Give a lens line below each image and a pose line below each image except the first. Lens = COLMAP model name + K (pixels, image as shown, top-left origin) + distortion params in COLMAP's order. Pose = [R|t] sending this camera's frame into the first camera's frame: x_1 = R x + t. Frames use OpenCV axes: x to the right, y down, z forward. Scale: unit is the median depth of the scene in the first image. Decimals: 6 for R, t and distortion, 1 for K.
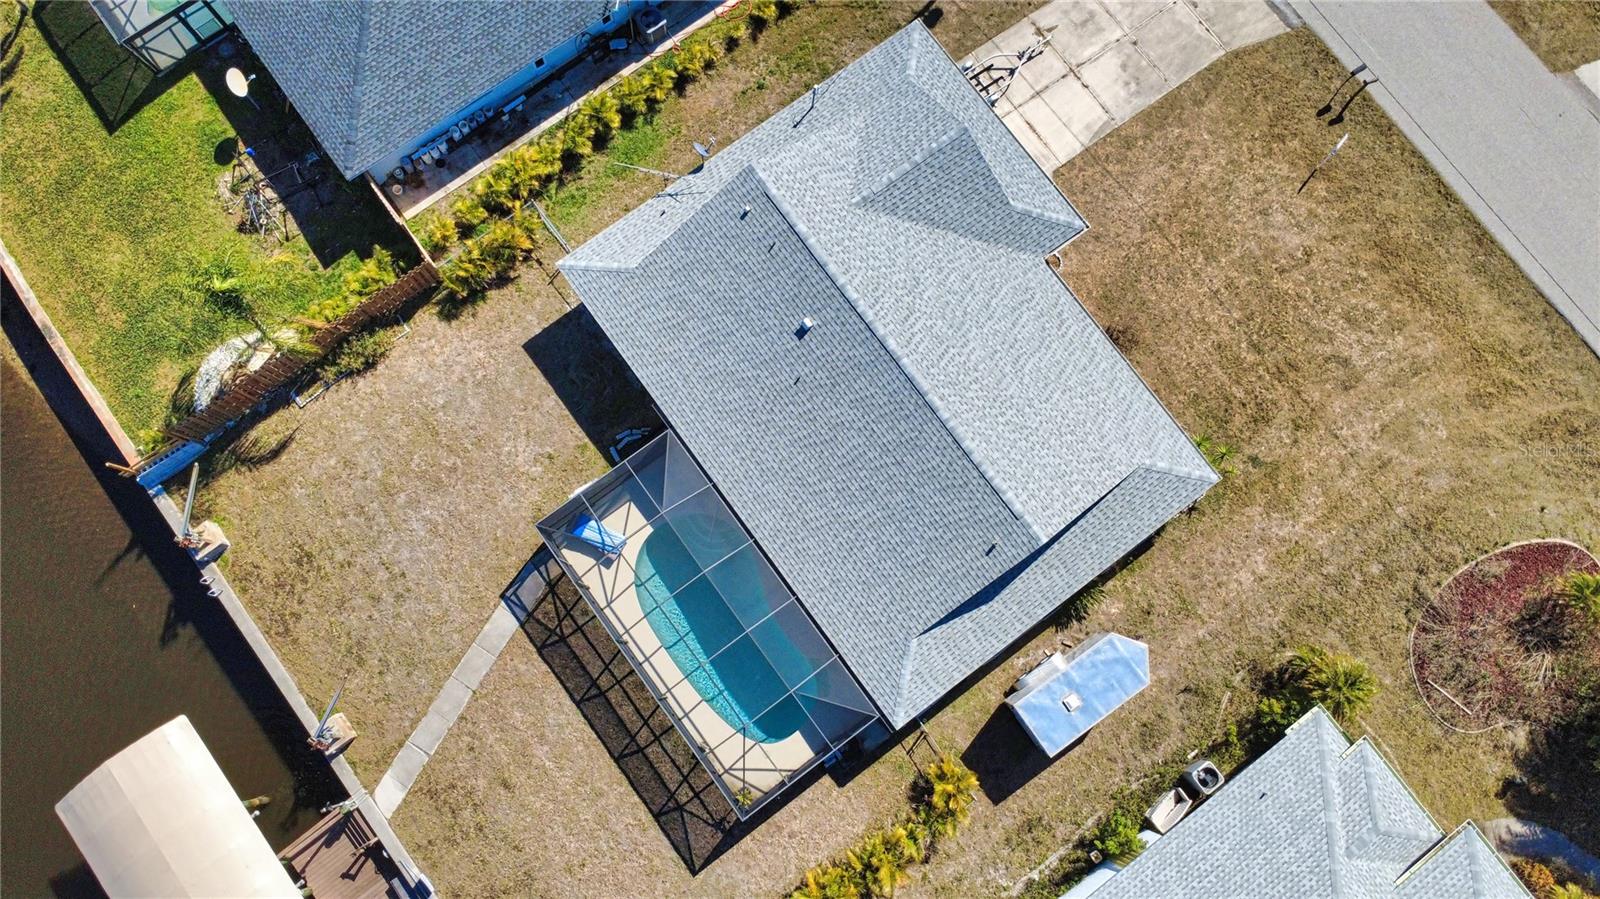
lens RADIAL K [[1139.8, 0, 801.4], [0, 1139.8, 460.9], [0, 0, 1]] dist [0.000530, -0.000351]
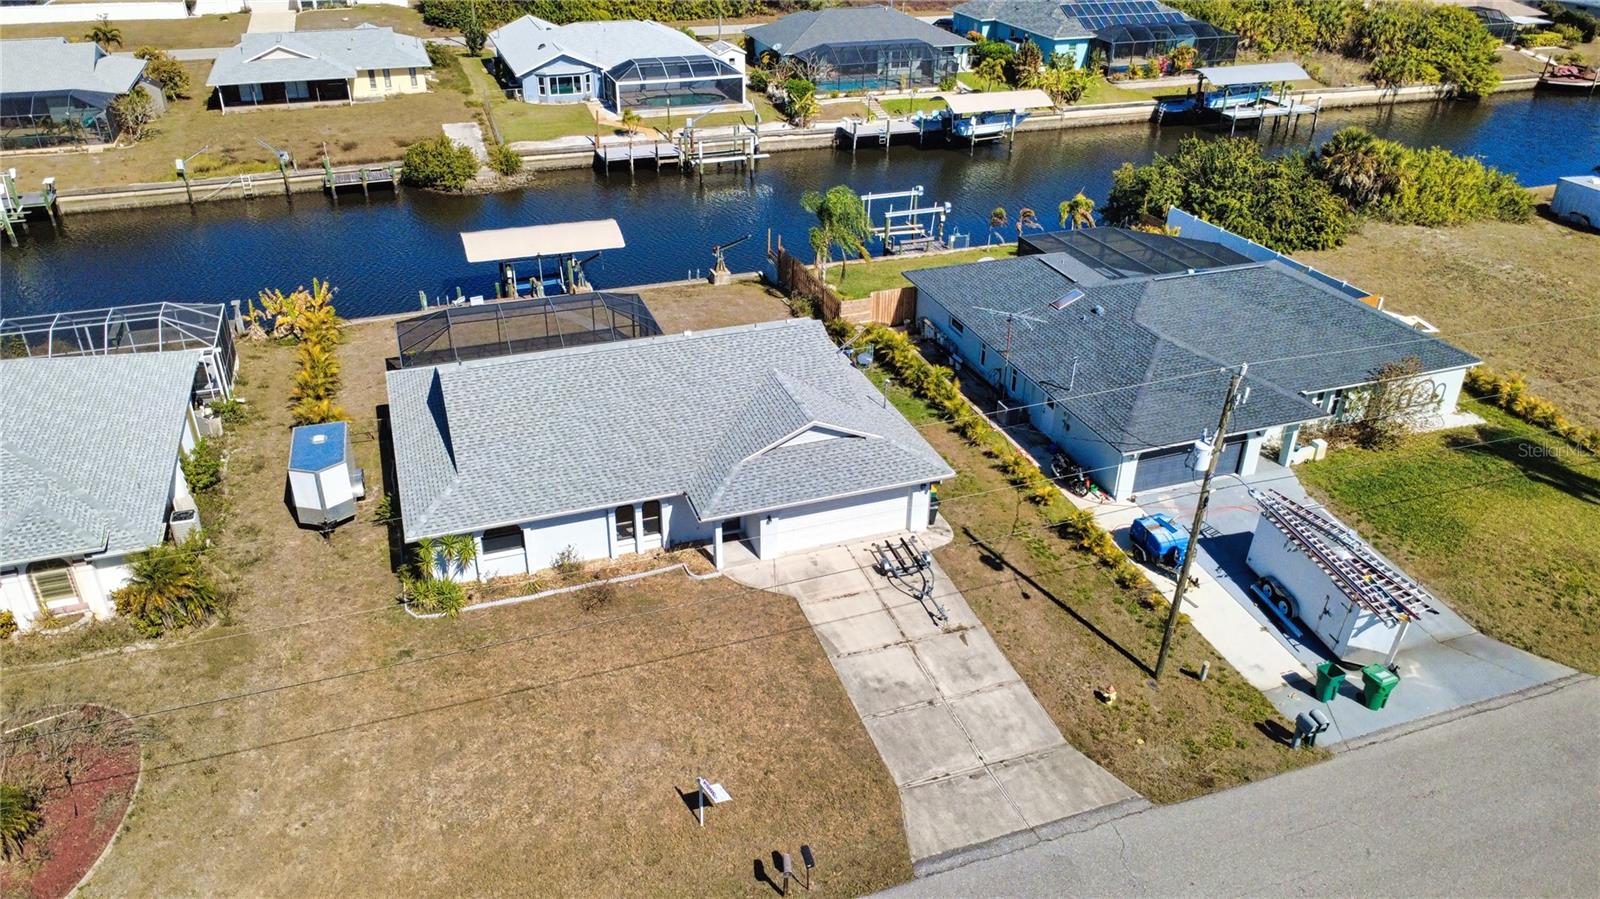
lens RADIAL K [[1162.9, 0, 800.0], [0, 1162.9, 449.5], [0, 0, 1]] dist [-0.002398, 0.001325]
pose [[-0.287561, 0.439189, -0.851130, 1.046494], [-0.945639, 0.010753, 0.325040, -0.609888], [0.151906, 0.898331, 0.412222, 0.539636]]
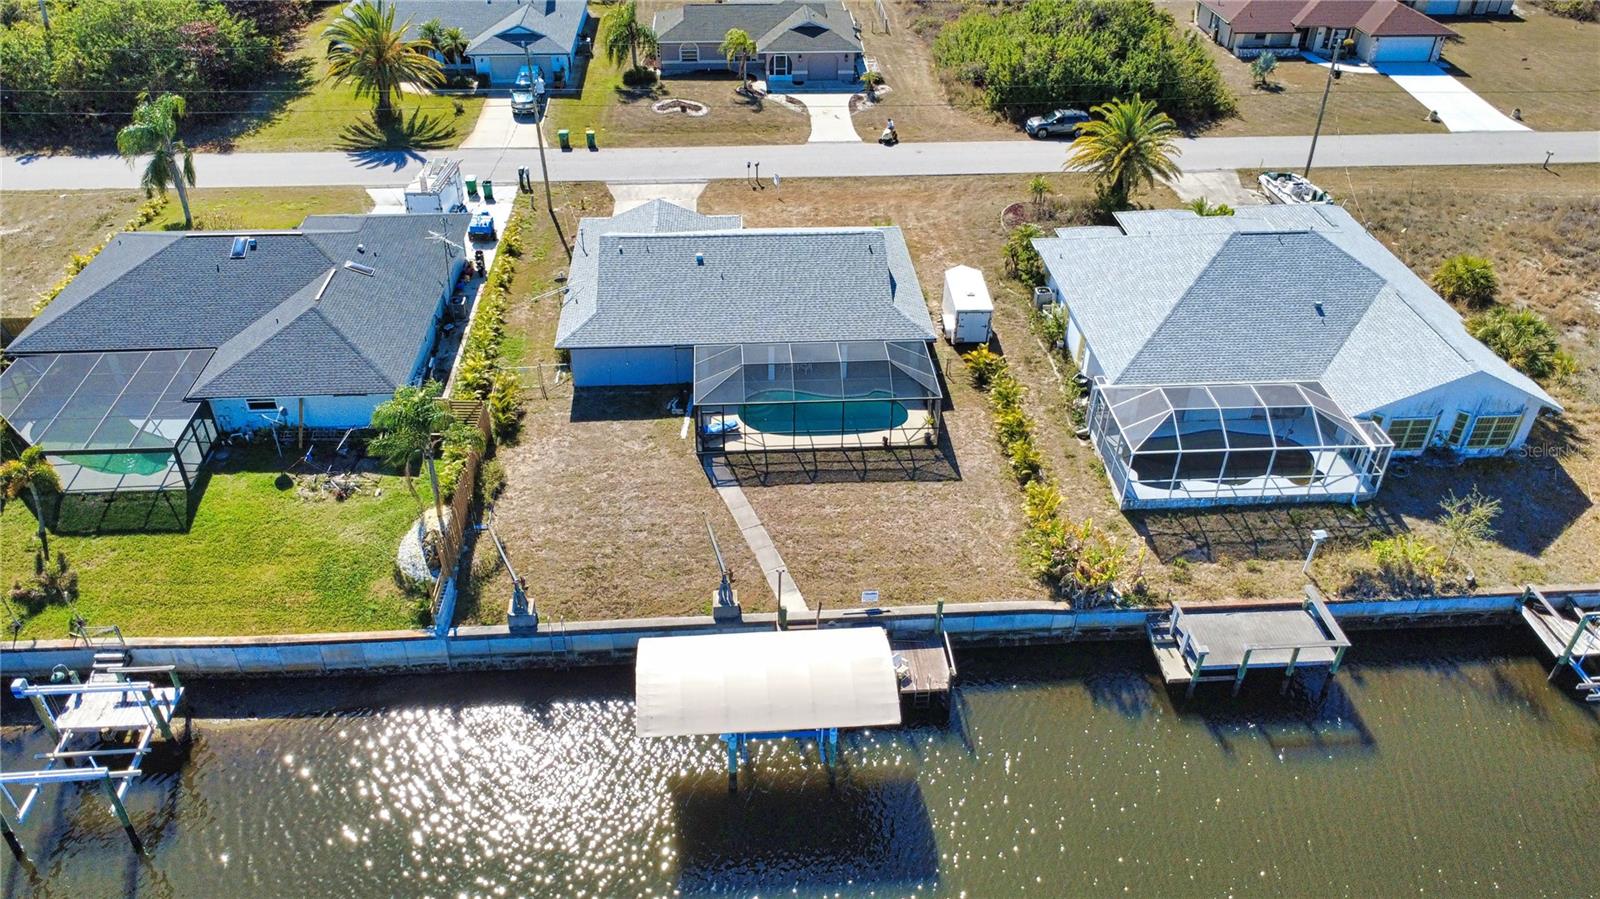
lens RADIAL K [[1162.9, 0, 800.0], [0, 1162.9, 449.5], [0, 0, 1]] dist [-0.002398, 0.001325]
pose [[0.538681, -0.500825, 0.677493, -1.094036], [0.829522, 0.455933, -0.322521, 0.613547], [-0.147365, 0.735731, 0.661048, 0.060766]]
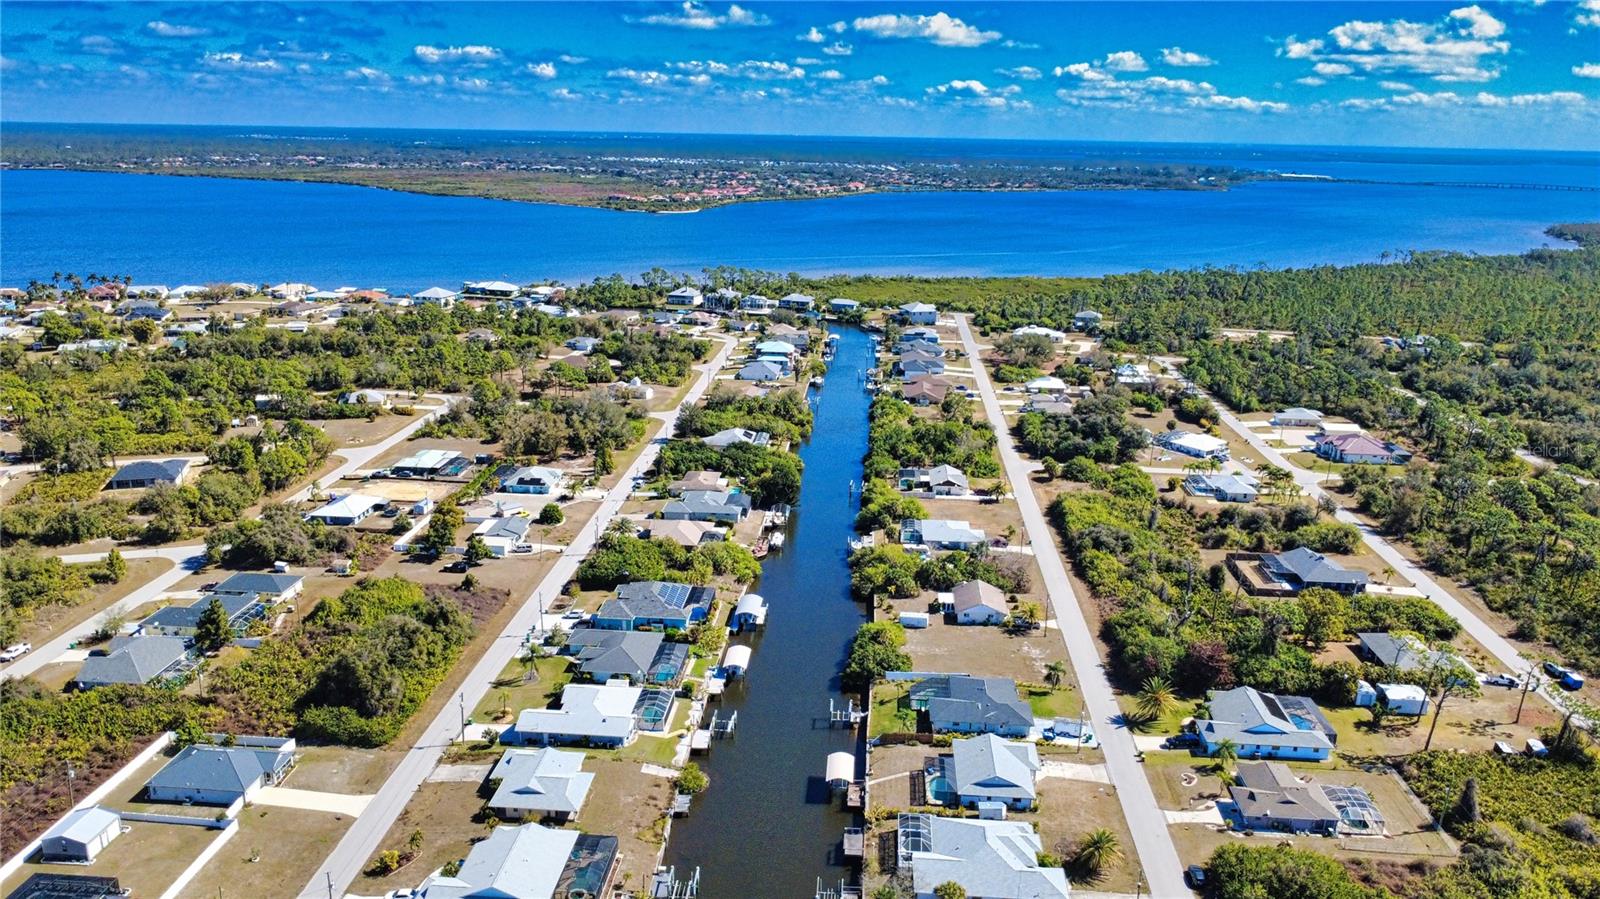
lens RADIAL K [[1162.9, 0, 800.0], [0, 1162.9, 449.5], [0, 0, 1]] dist [-0.002398, 0.001325]
pose [[0.757265, 0.160895, -0.632979, 2.556733], [-0.642270, 0.359285, -0.677055, 3.596125], [0.118485, 0.919254, 0.375412, -2.499605]]
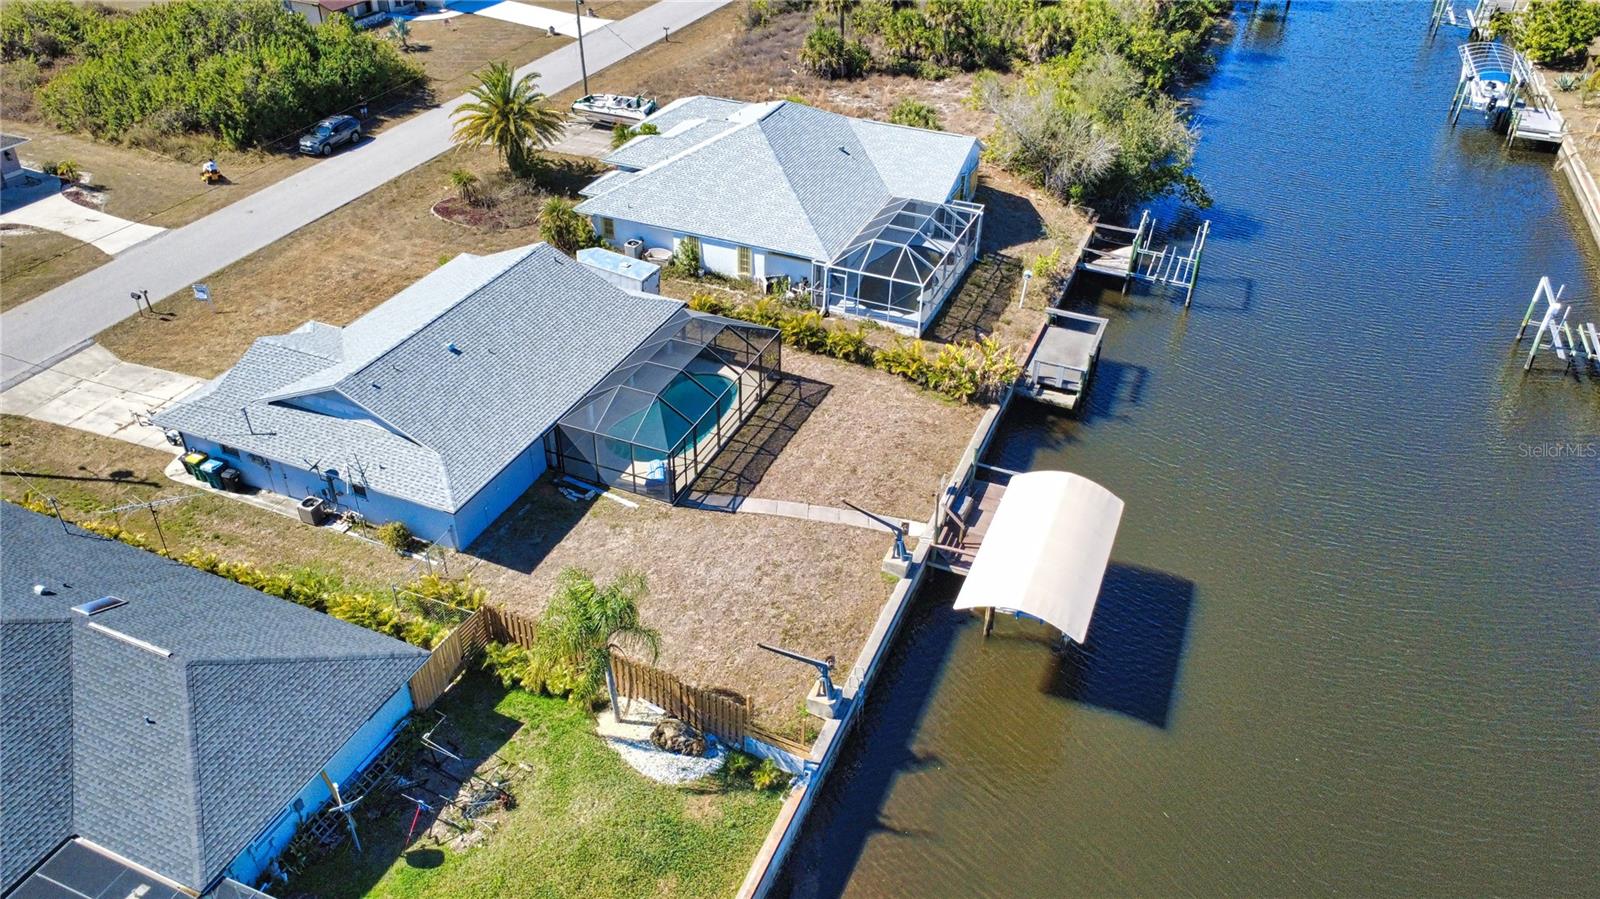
lens RADIAL K [[1162.9, 0, 800.0], [0, 1162.9, 449.5], [0, 0, 1]] dist [-0.002398, 0.001325]
pose [[-0.509792, -0.518969, 0.686137, -1.117813], [0.839495, -0.125761, 0.528614, -0.473363], [-0.188045, 0.845491, 0.499784, 0.299521]]
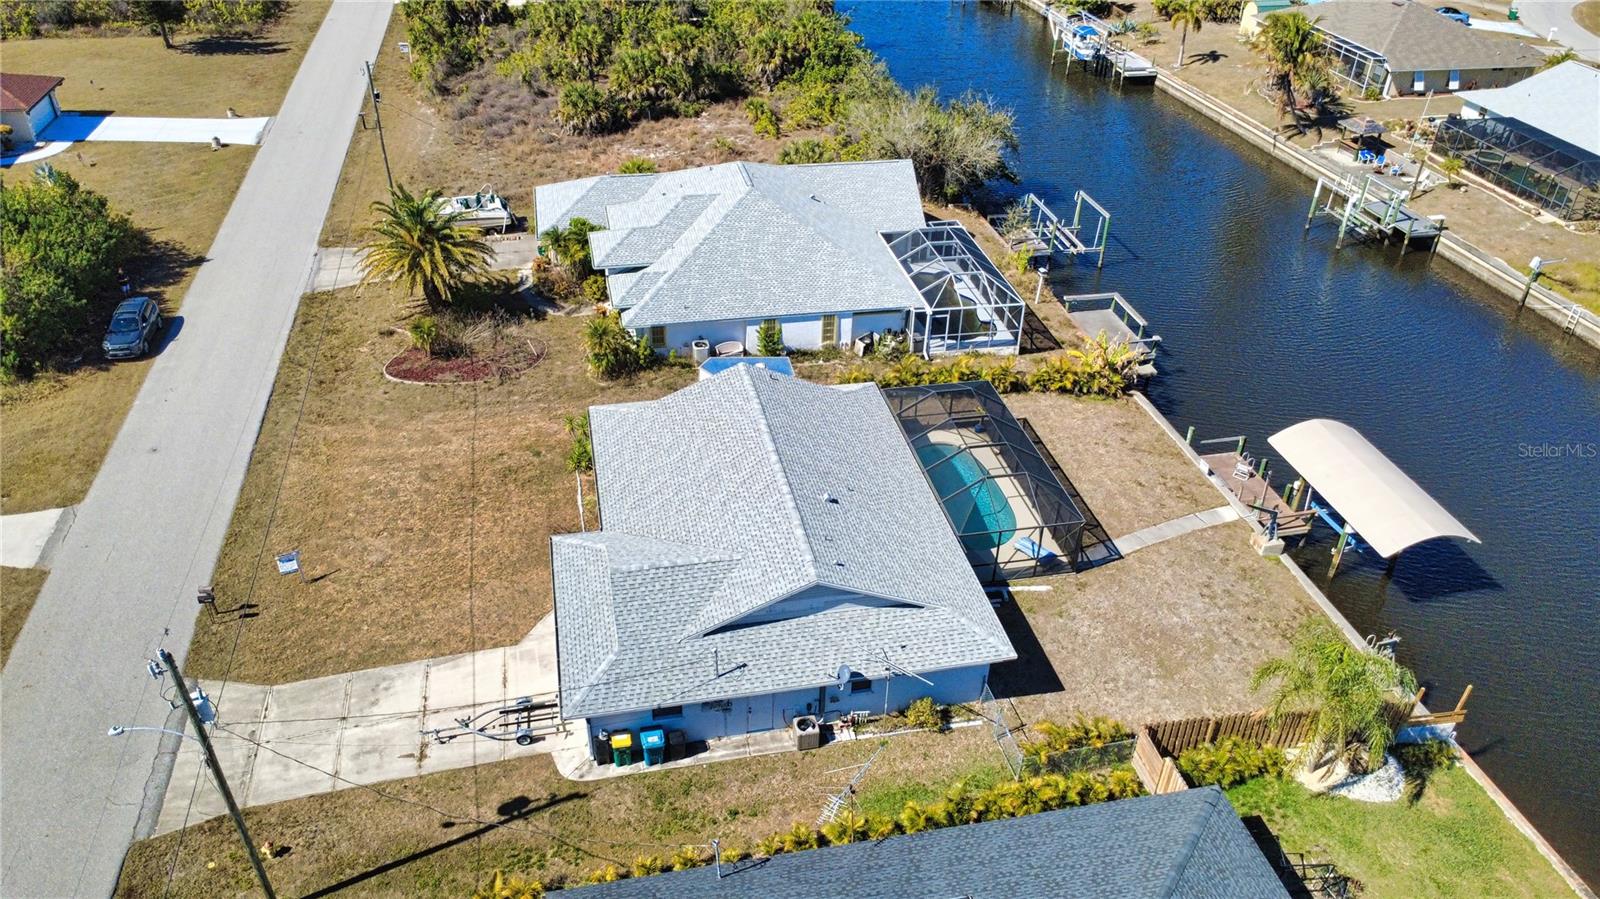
lens RADIAL K [[1162.9, 0, 800.0], [0, 1162.9, 449.5], [0, 0, 1]] dist [-0.002398, 0.001325]
pose [[-0.908903, -0.271450, 0.316561, -0.310635], [0.397864, -0.337109, 0.853266, -1.052242], [-0.124903, 0.901484, 0.414399, 0.411363]]
